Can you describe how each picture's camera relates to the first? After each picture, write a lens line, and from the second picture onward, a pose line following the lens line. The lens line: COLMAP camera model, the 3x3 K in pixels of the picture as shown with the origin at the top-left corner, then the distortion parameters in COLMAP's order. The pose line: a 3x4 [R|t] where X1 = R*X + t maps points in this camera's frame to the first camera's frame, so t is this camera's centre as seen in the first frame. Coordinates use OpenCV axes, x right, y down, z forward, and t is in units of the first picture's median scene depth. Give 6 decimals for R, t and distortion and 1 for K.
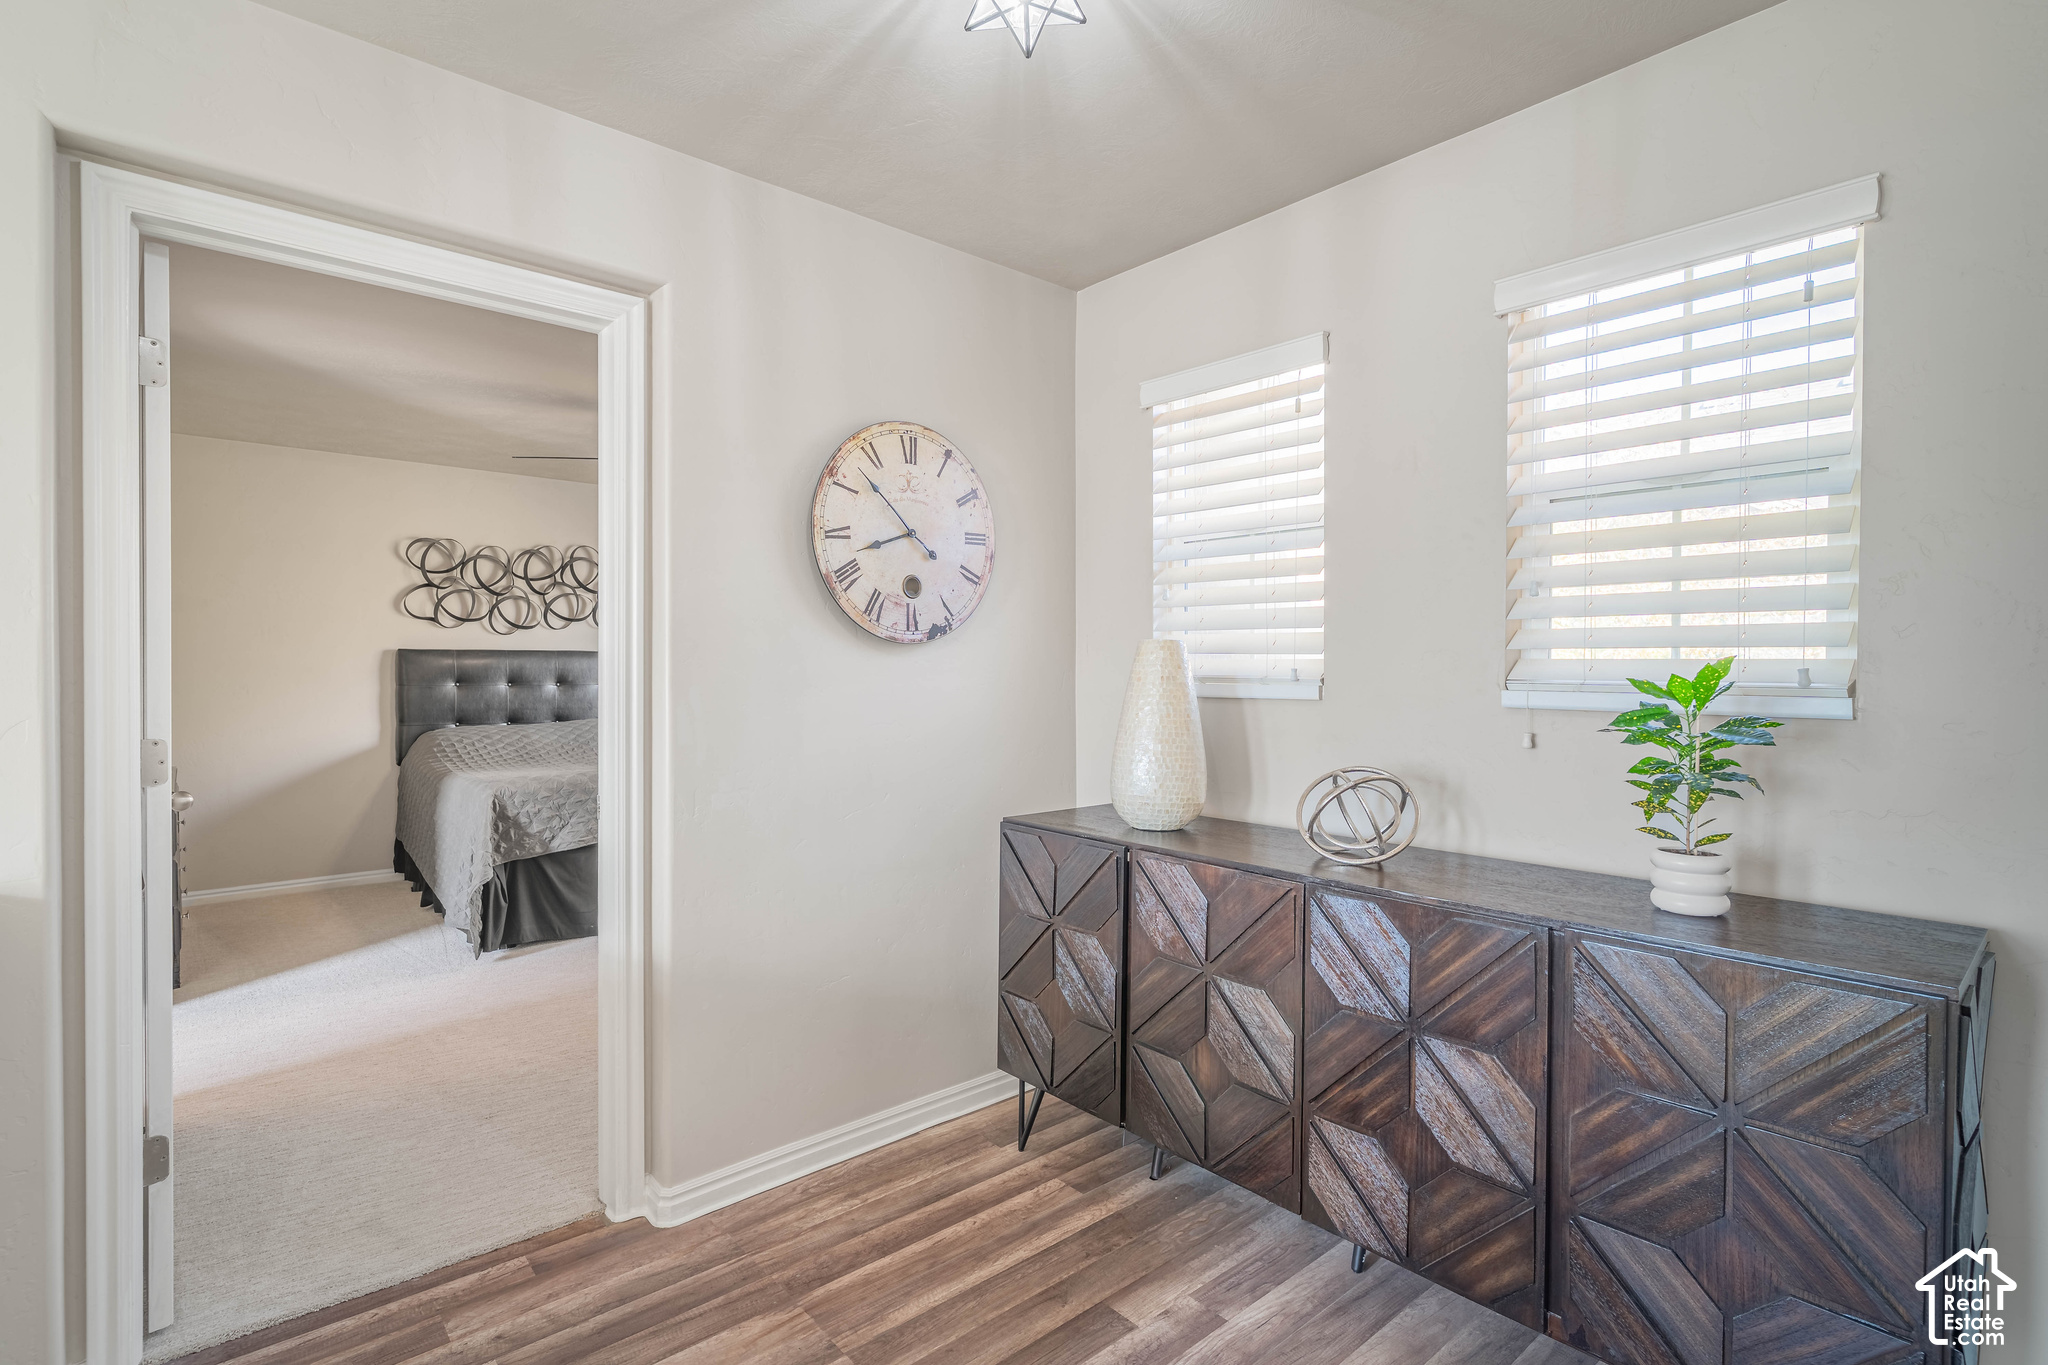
lens RADIAL K [[971.1, 0, 1019.4], [0, 971.1, 677.5], [0, 0, 1]] dist [0.001325, -0.000651]
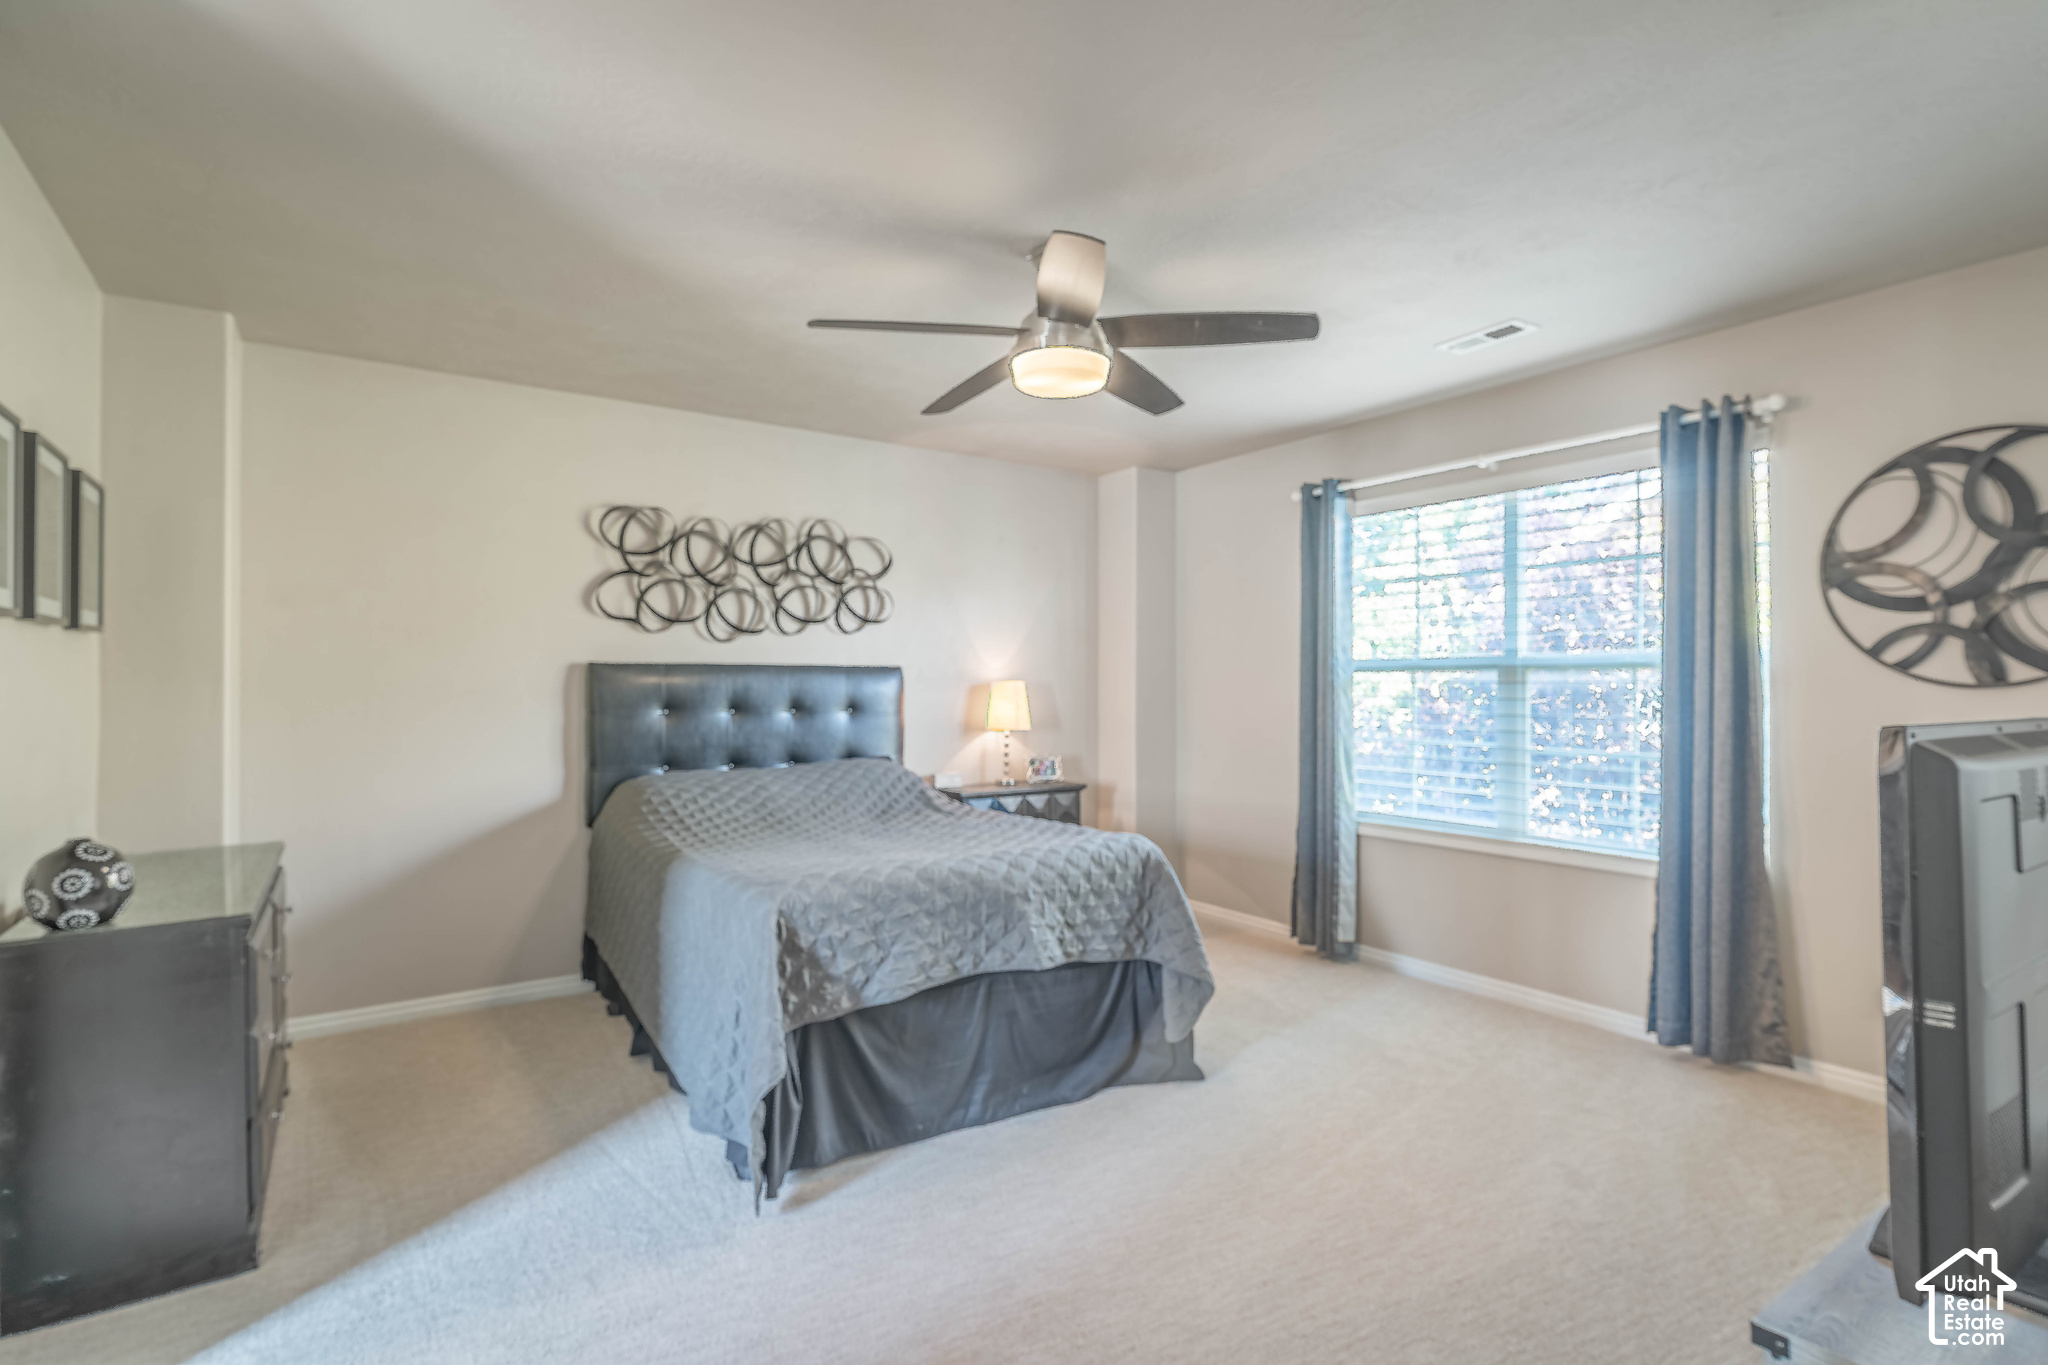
lens RADIAL K [[971.1, 0, 1024.1], [0, 971.1, 683.6], [0, 0, 1]] dist [0.001325, -0.000651]
pose [[0.994789, -0.002884, -0.101911, -0.244127], [0.001534, 0.999910, -0.013315, -0.003892], [0.101940, 0.013090, 0.994704, 0.319864]]
